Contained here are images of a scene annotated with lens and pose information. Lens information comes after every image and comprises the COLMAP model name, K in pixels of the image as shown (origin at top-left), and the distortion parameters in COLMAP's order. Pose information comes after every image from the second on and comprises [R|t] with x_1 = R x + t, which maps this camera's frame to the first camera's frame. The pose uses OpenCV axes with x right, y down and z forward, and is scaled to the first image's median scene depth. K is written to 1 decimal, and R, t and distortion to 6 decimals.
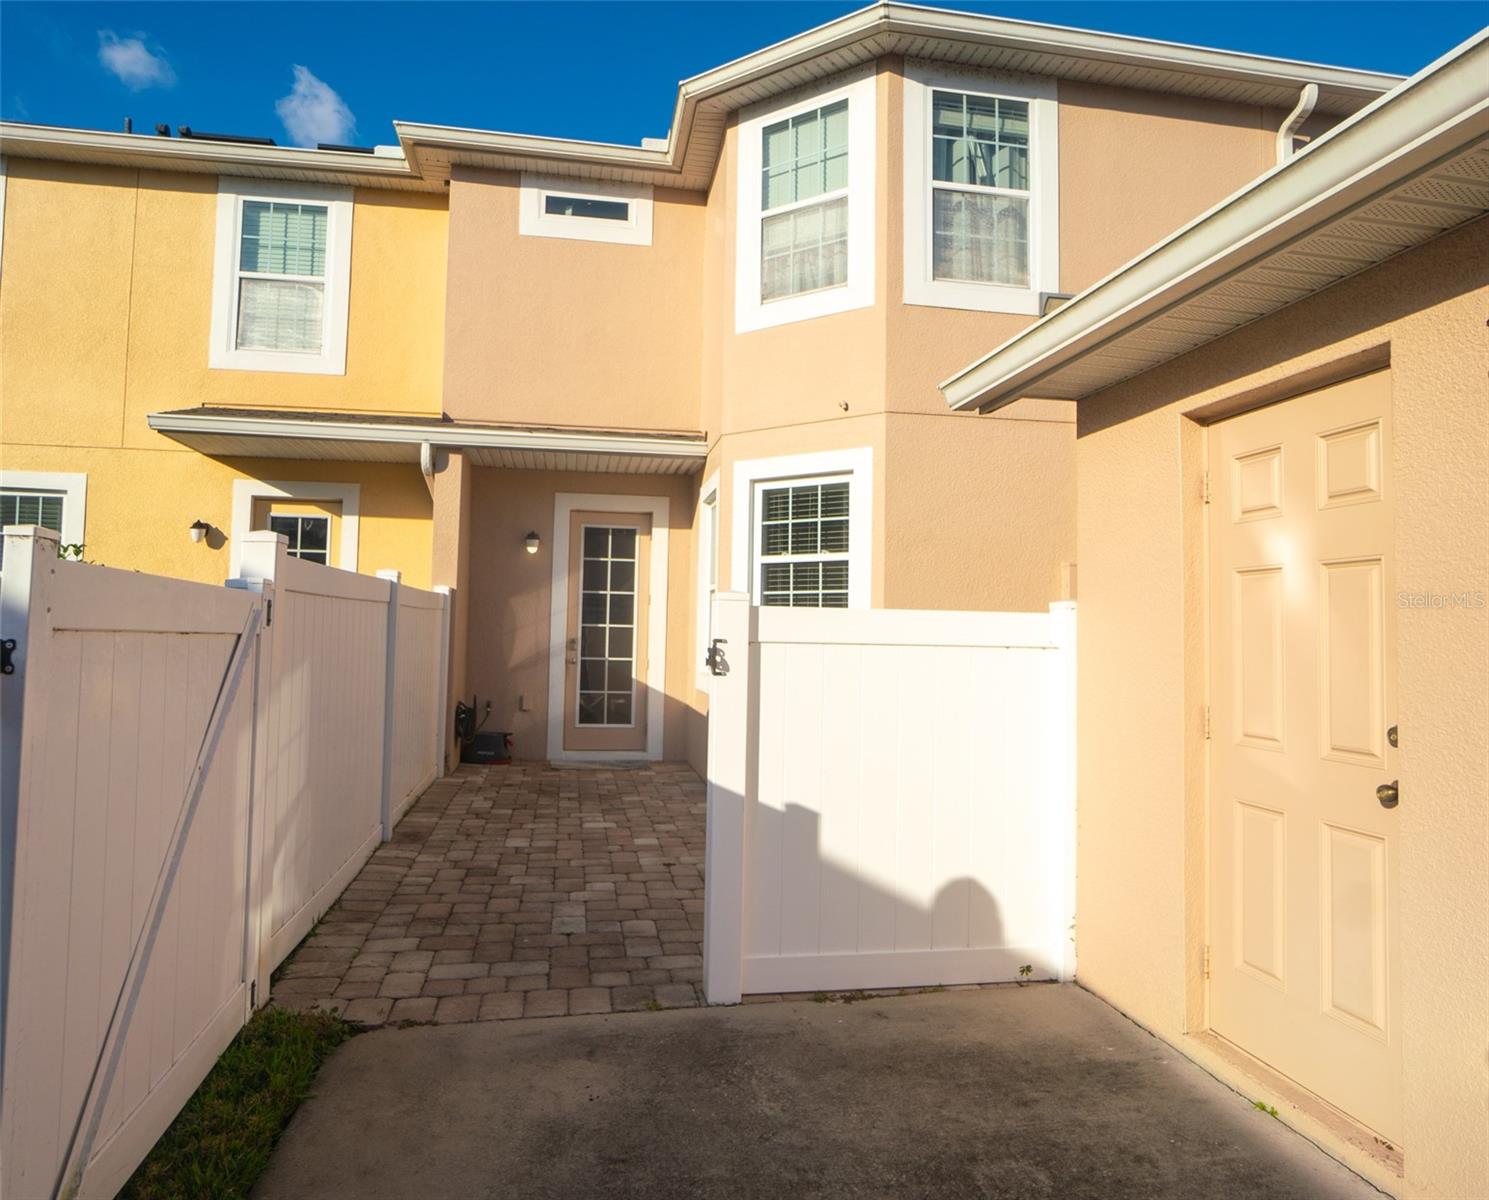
lens RADIAL K [[972.5, 0, 743.6], [0, 972.5, 594.3], [0, 0, 1]] dist [-0.002225, -0.000731]
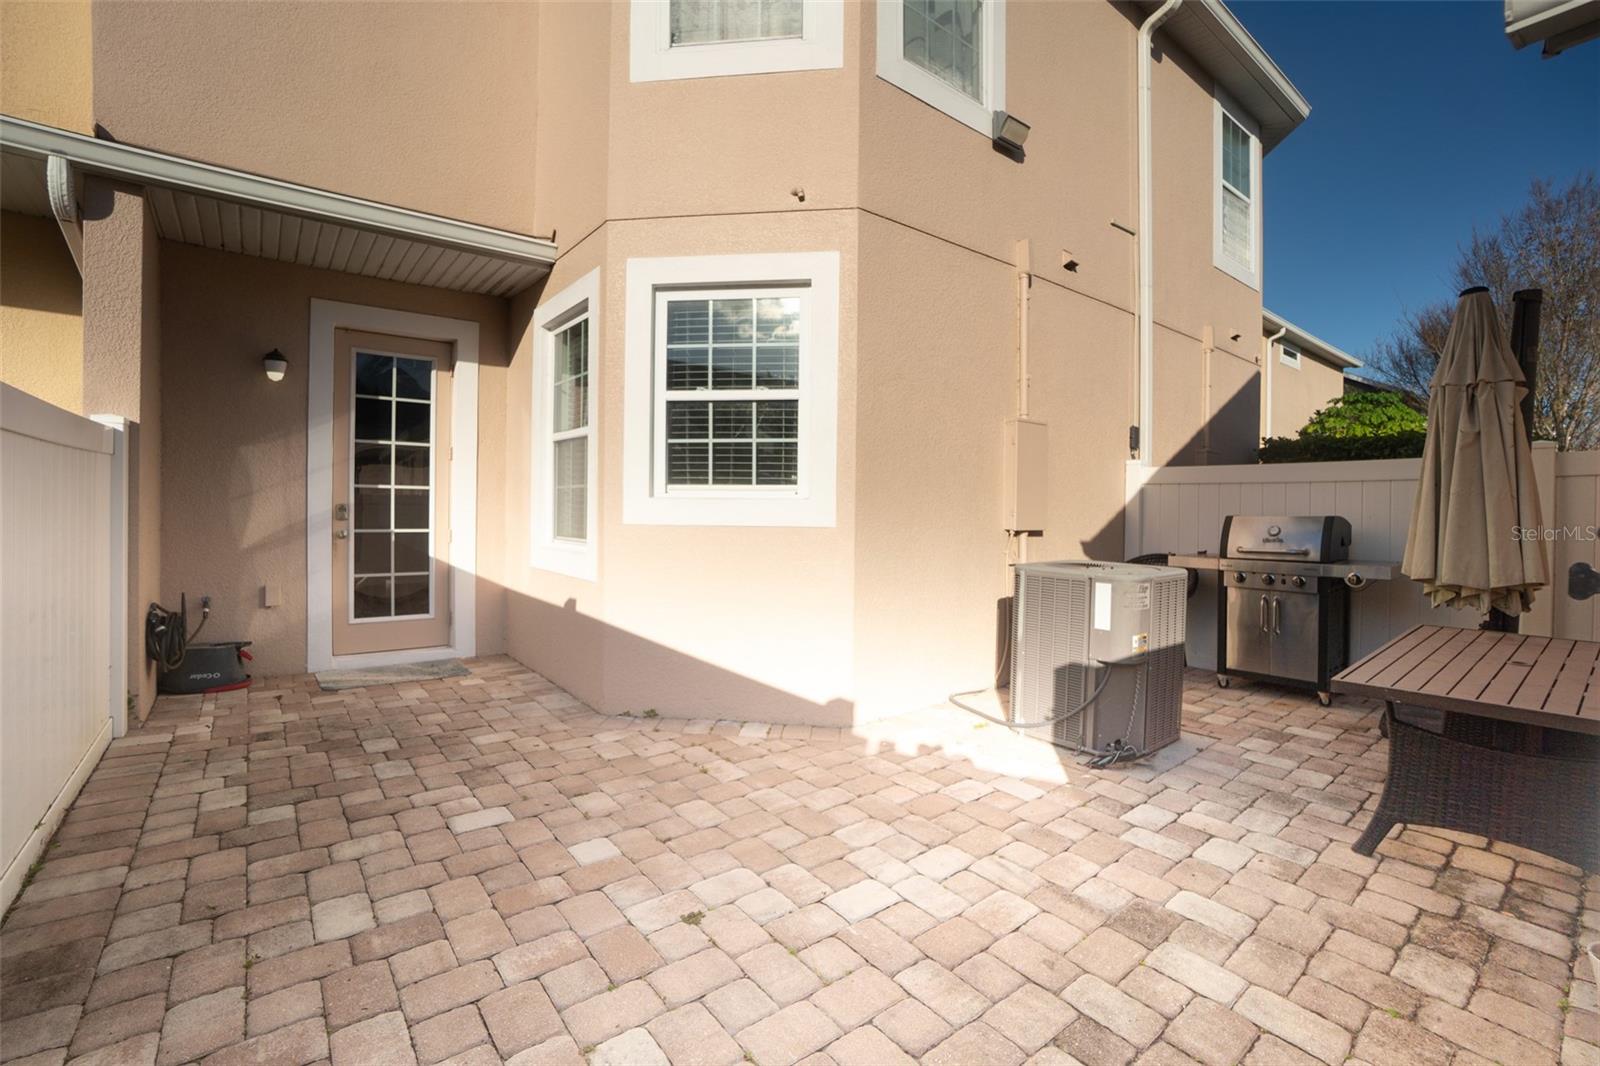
lens RADIAL K [[712.7, 0, 794.4], [0, 712.7, 522.6], [0, 0, 1]] dist [-0.055106, 0.022067]
pose [[0.884688, -0.014904, 0.465945, -0.134862], [-0.017289, 0.997752, 0.064743, 0.021803], [-0.465862, -0.065333, 0.882442, 0.423837]]
